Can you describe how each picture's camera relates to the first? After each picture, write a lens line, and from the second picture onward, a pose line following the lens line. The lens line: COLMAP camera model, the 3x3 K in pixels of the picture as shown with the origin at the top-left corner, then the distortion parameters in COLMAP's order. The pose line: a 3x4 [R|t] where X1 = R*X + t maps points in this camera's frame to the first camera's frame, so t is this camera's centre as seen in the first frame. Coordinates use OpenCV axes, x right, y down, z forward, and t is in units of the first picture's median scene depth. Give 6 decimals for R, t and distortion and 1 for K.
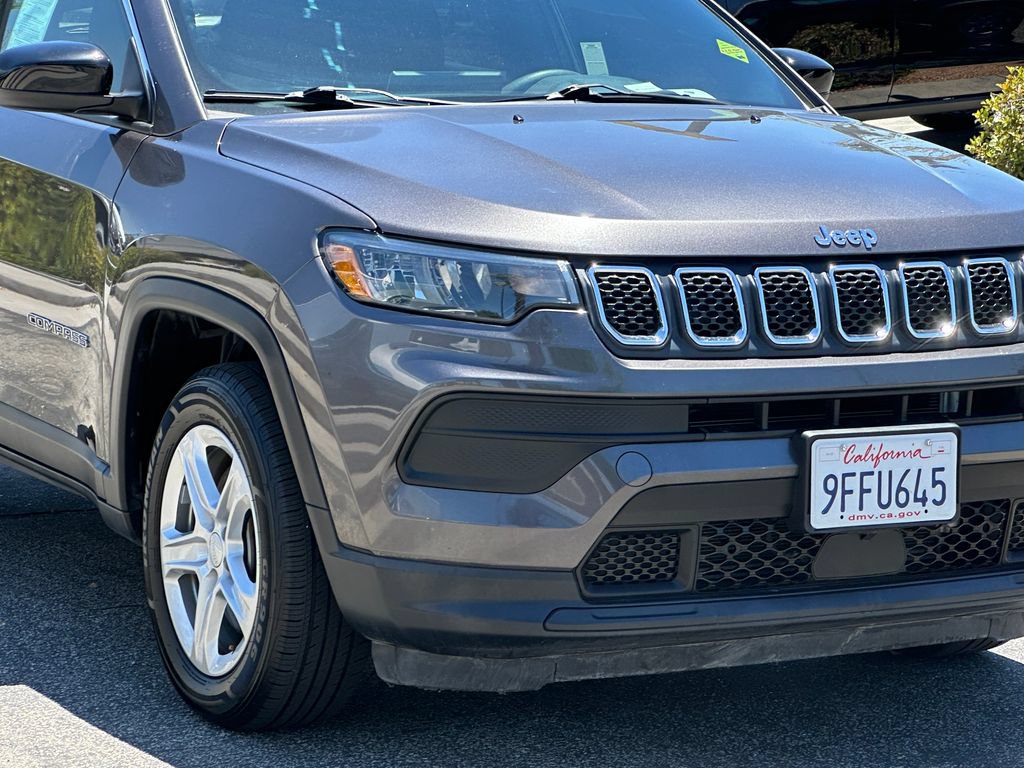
lens RADIAL K [[3244.9, 0, 514.6], [0, 3244.9, 382.0], [0, 0, 1]] dist [0.025180, 0.000000]
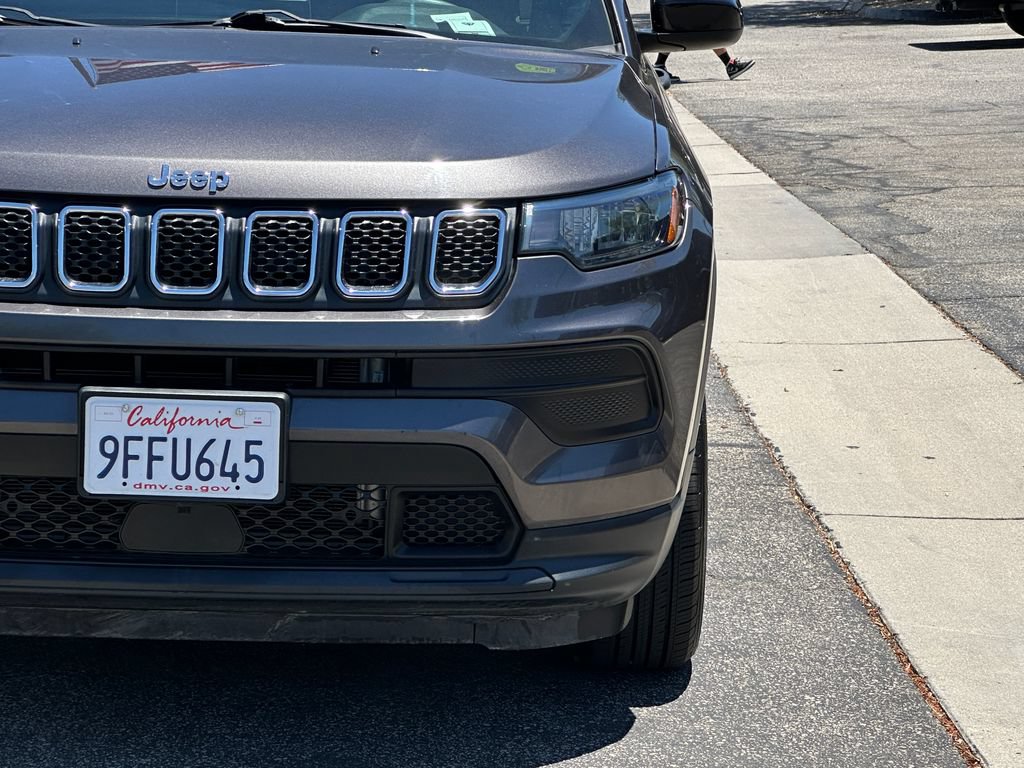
lens RADIAL K [[3244.9, 0, 507.7], [0, 3244.9, 381.3], [0, 0, 1]] dist [0.025180, 0.000000]
pose [[0.881110, 0.078237, -0.466395, 0.610439], [-0.070713, 0.996929, 0.033644, -0.025076], [0.467595, 0.003336, 0.883936, 0.241849]]
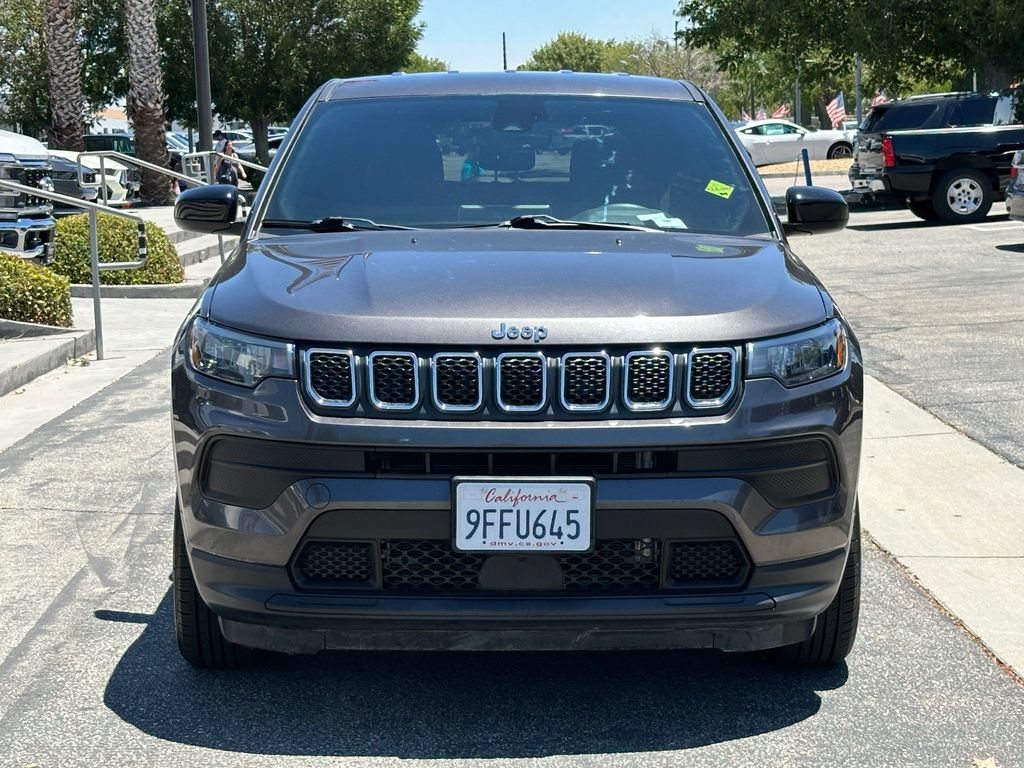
lens RADIAL K [[2342.6, 0, 512.6], [0, 2342.6, 376.9], [0, 0, 1]] dist [0.101544, 0.000000]
pose [[0.881569, 0.034778, -0.470772, 0.552006], [-0.044218, 0.998981, -0.009002, -0.017606], [0.469980, 0.028752, 0.882209, 0.157601]]
